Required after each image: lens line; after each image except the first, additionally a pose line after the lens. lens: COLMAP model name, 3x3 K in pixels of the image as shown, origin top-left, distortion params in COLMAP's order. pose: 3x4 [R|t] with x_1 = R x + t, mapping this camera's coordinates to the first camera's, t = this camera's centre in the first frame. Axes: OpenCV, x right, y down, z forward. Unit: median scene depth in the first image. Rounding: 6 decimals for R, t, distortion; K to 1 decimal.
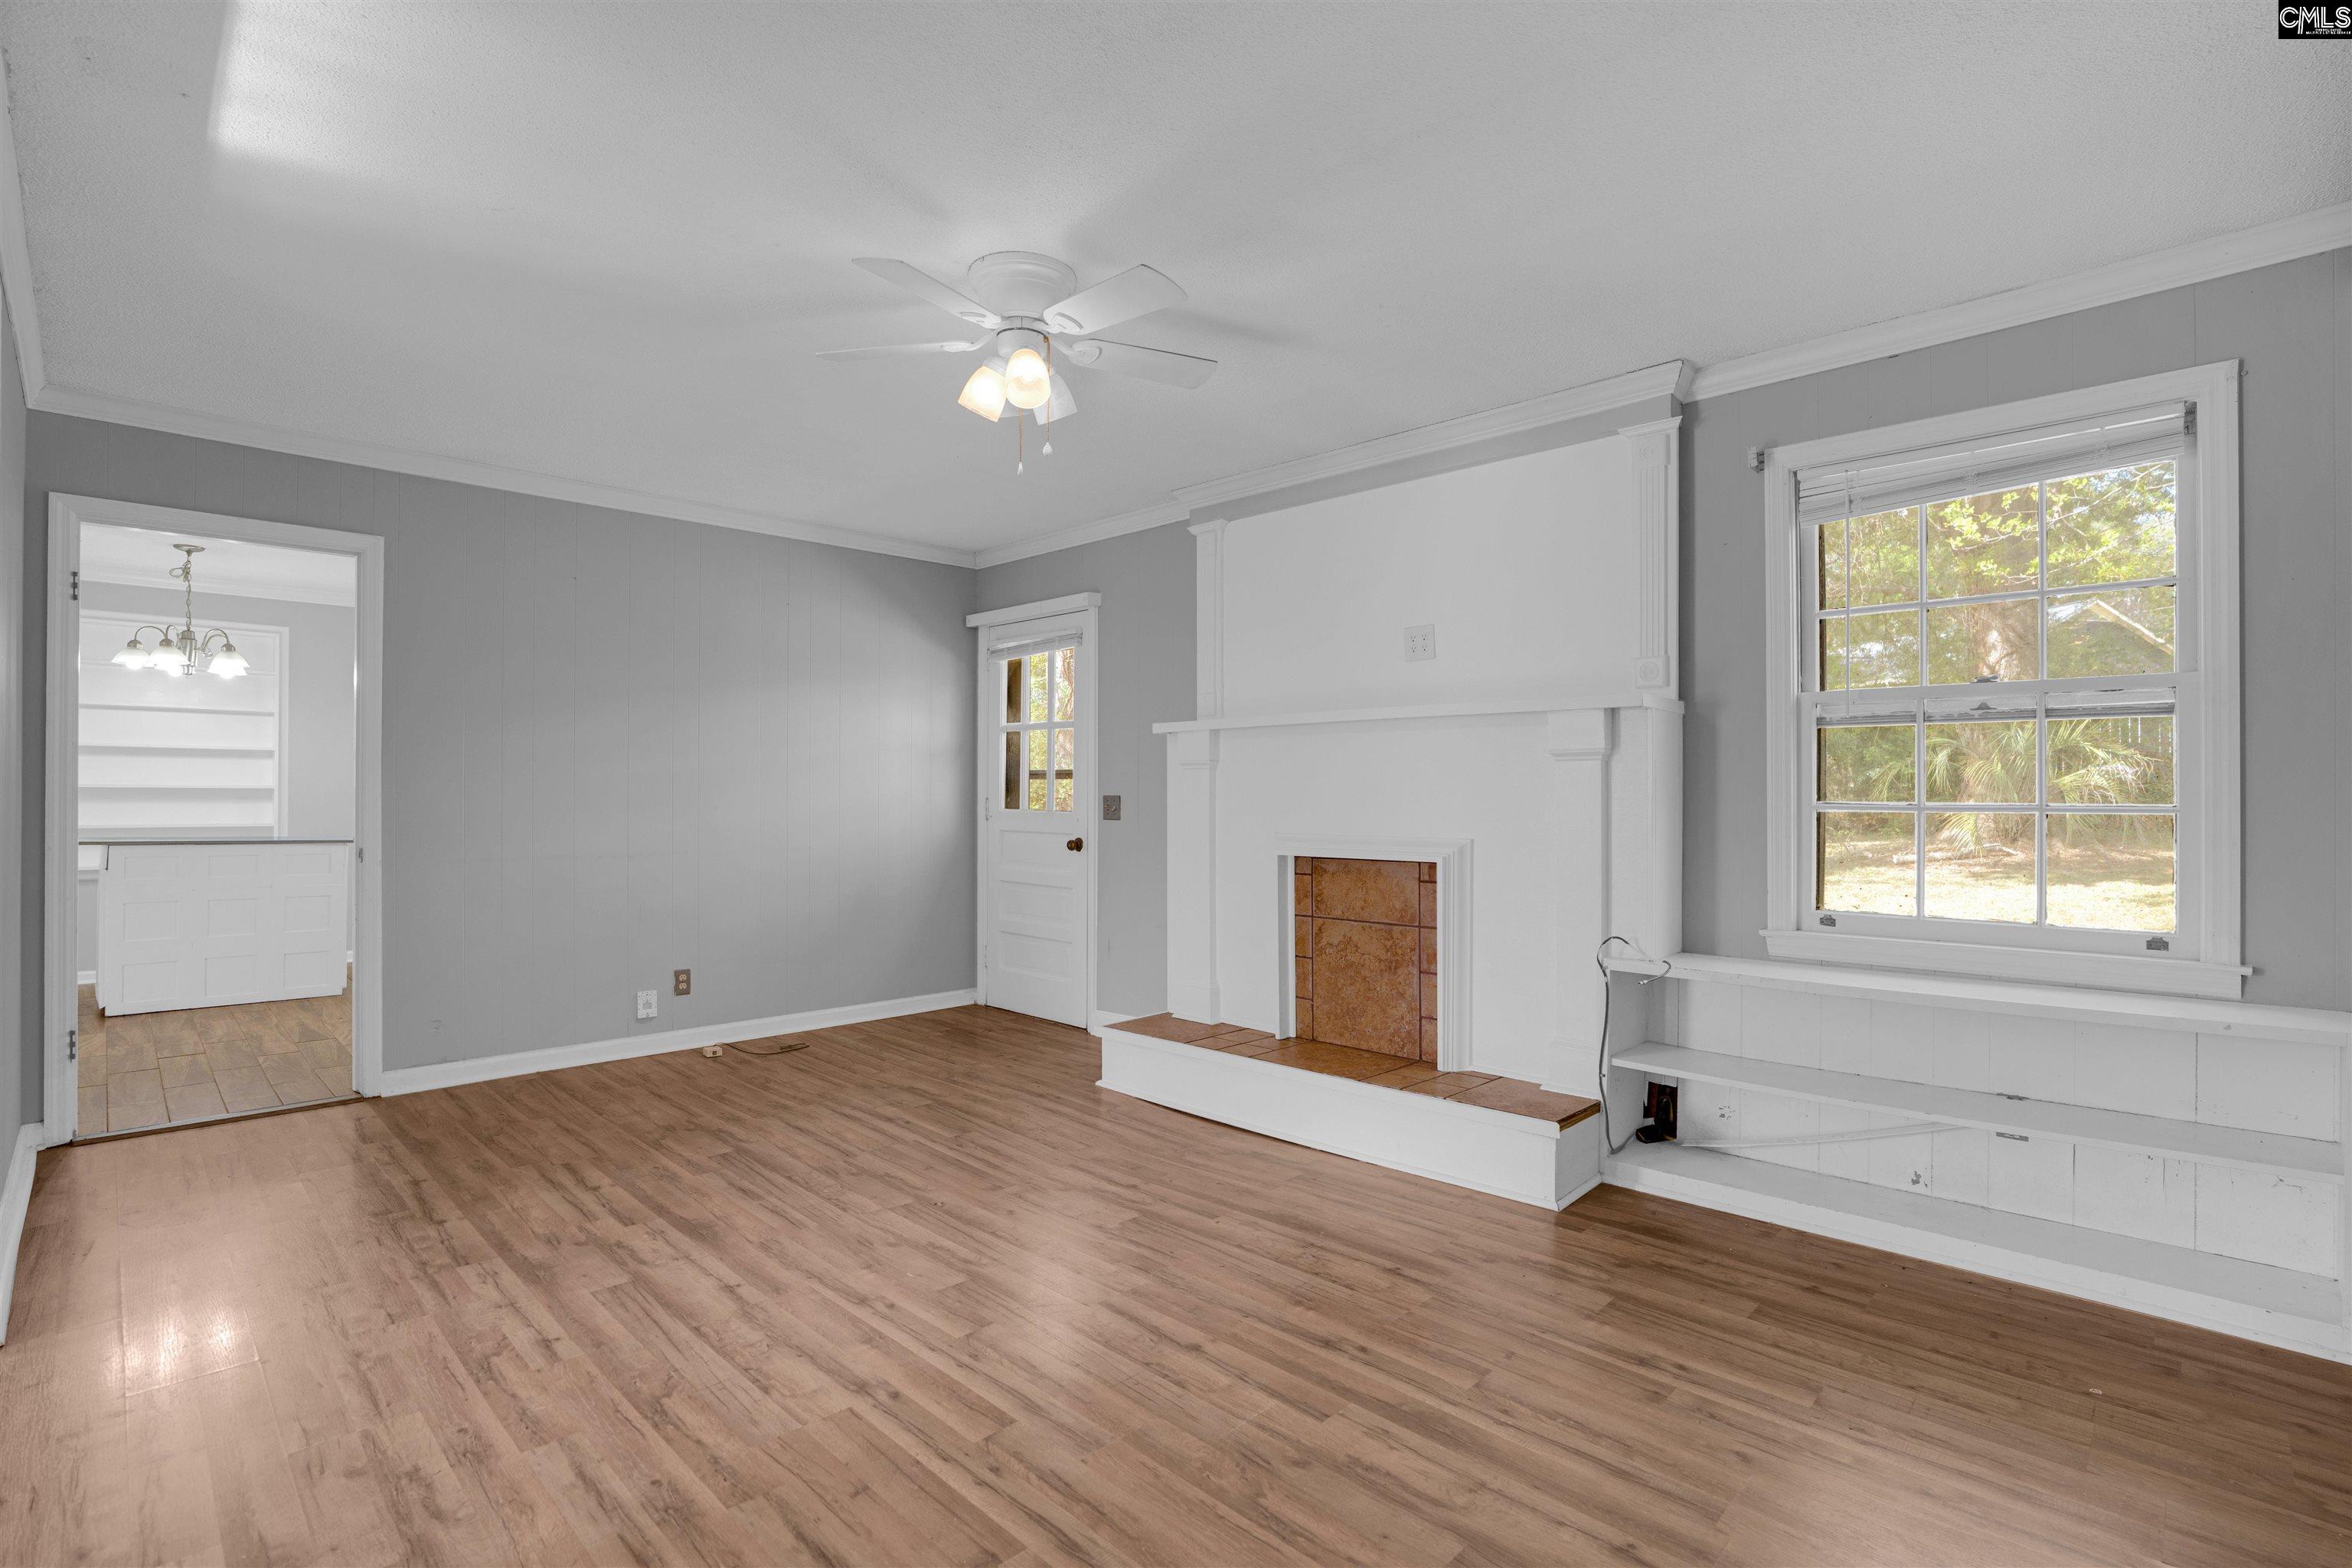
lens RADIAL K [[1129.7, 0, 1181.1], [0, 1129.7, 778.0], [0, 0, 1]] dist [-0.065551, 0.028605]
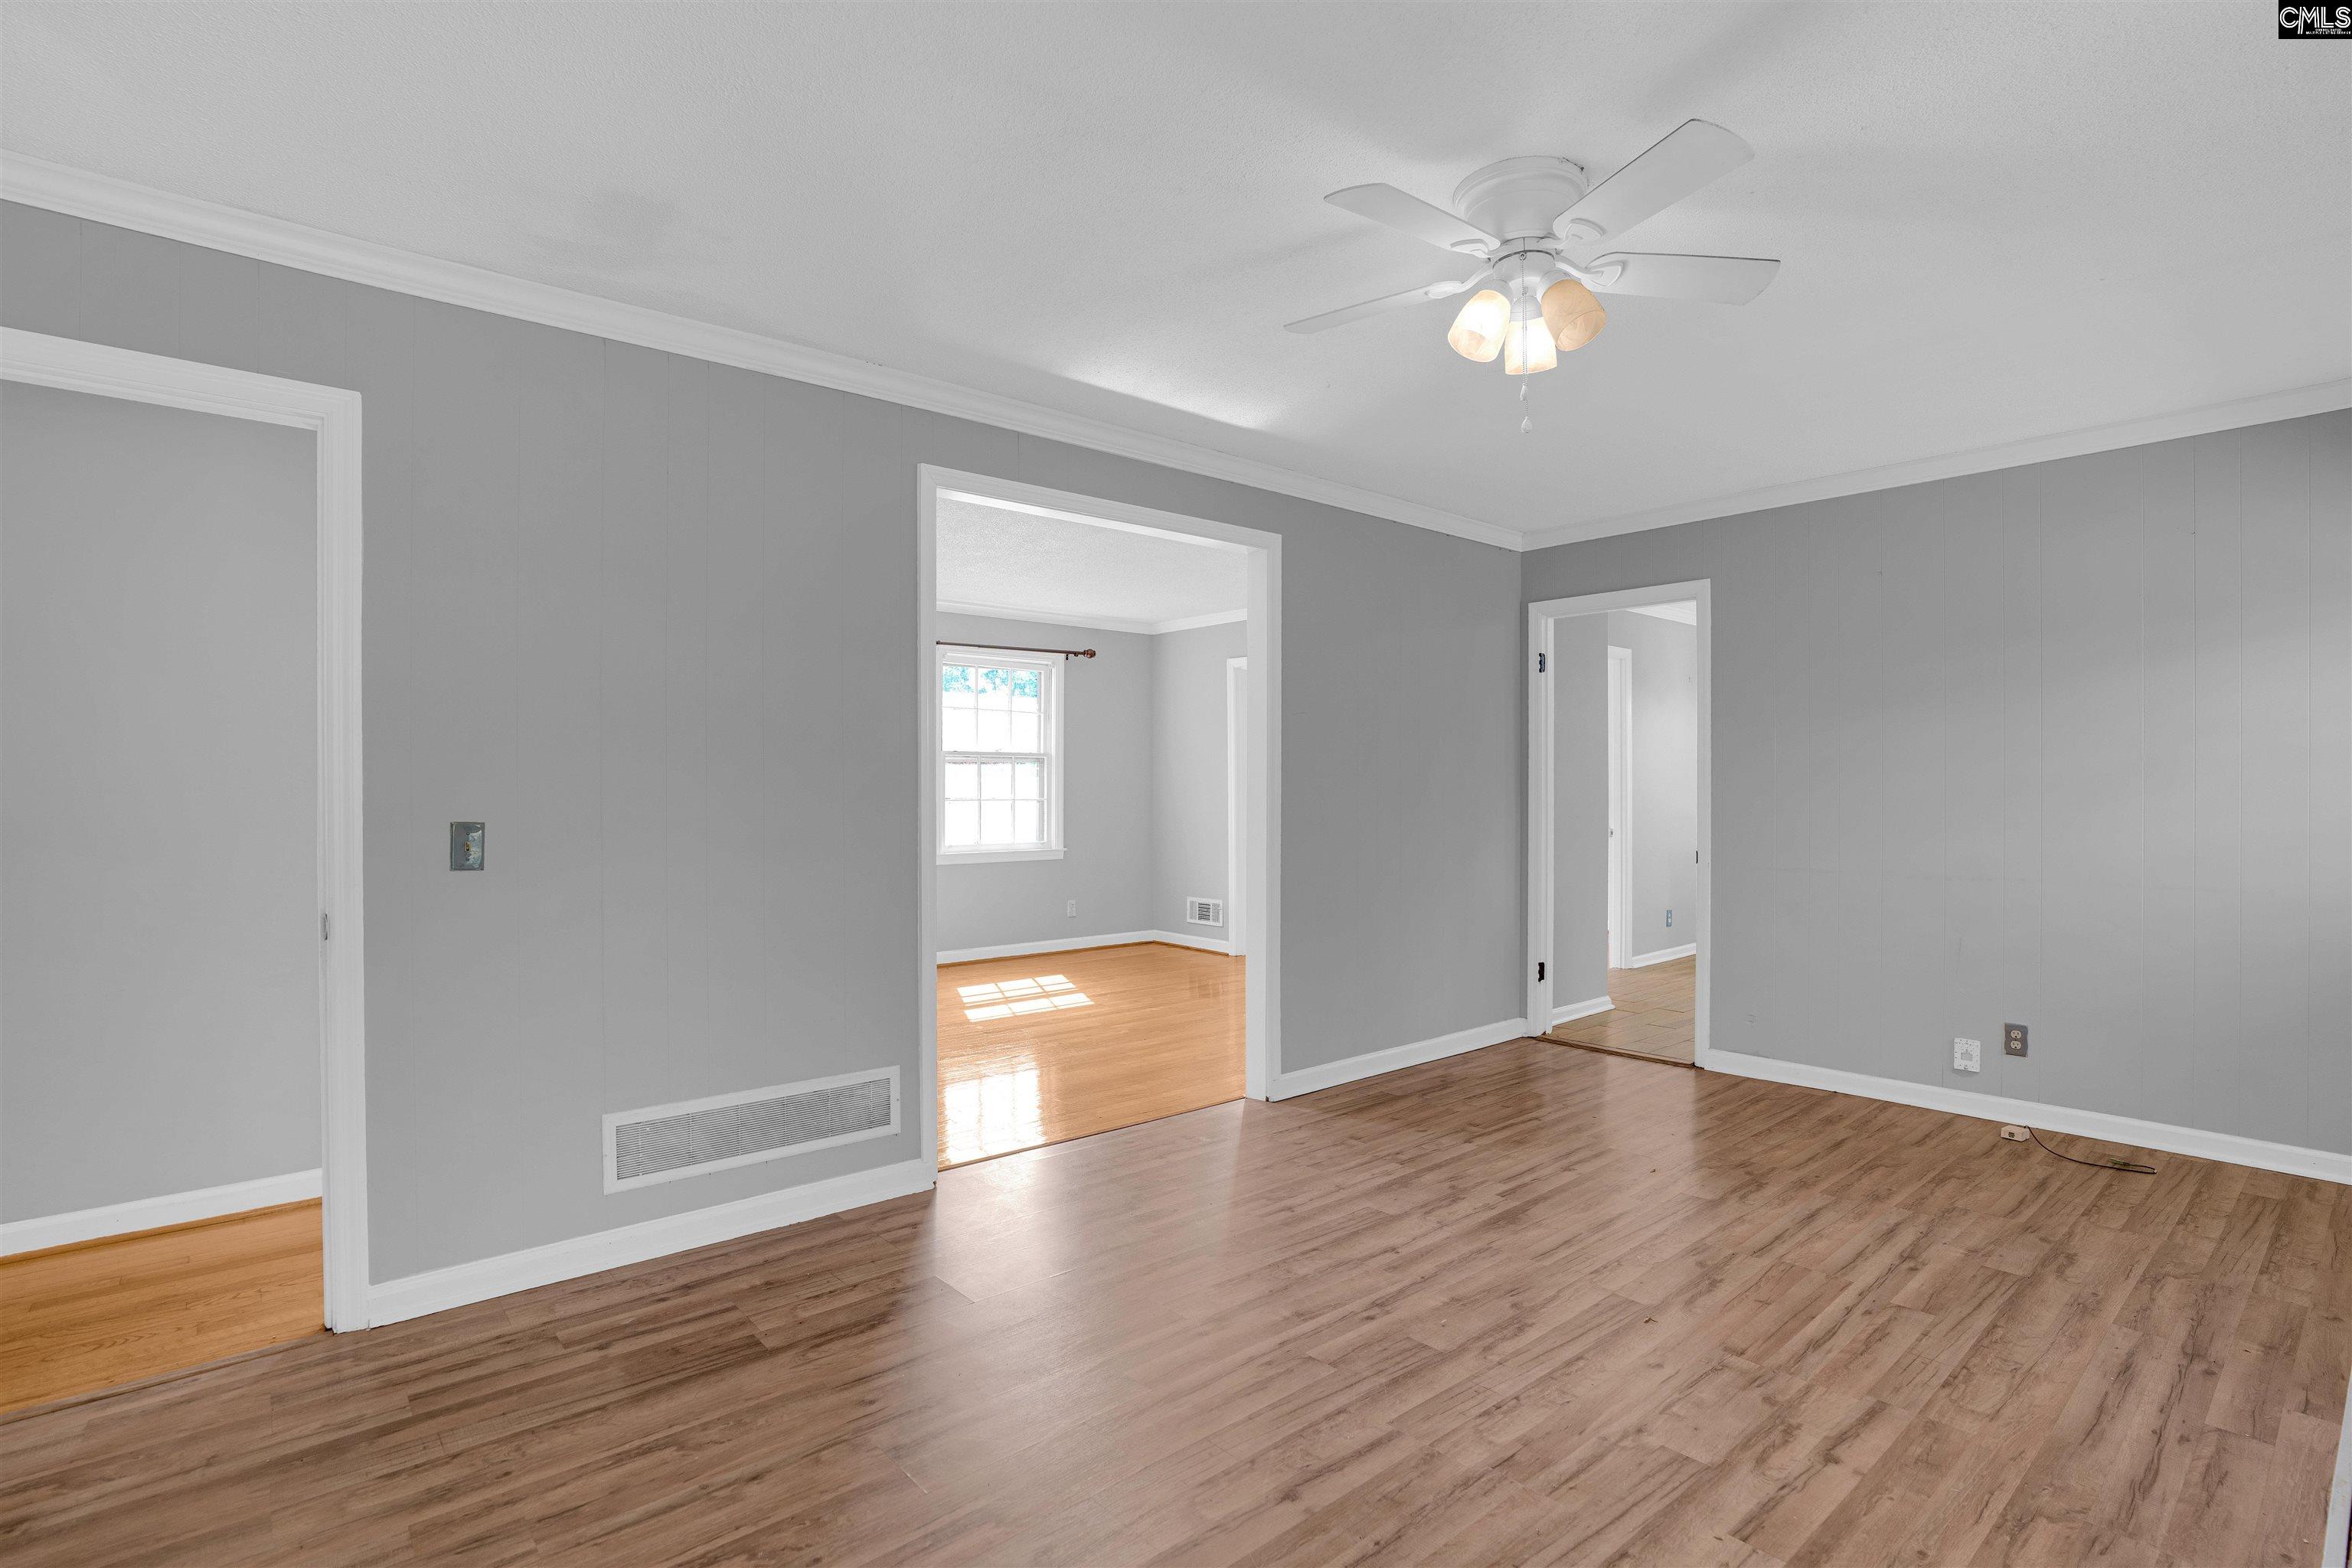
lens RADIAL K [[1129.7, 0, 1181.1], [0, 1129.7, 778.0], [0, 0, 1]] dist [-0.065551, 0.028605]
pose [[-0.084477, -0.012223, -0.996350, 0.516358], [0.013599, 0.999817, -0.013418, -0.004309], [0.996333, -0.014682, -0.084295, 0.616418]]
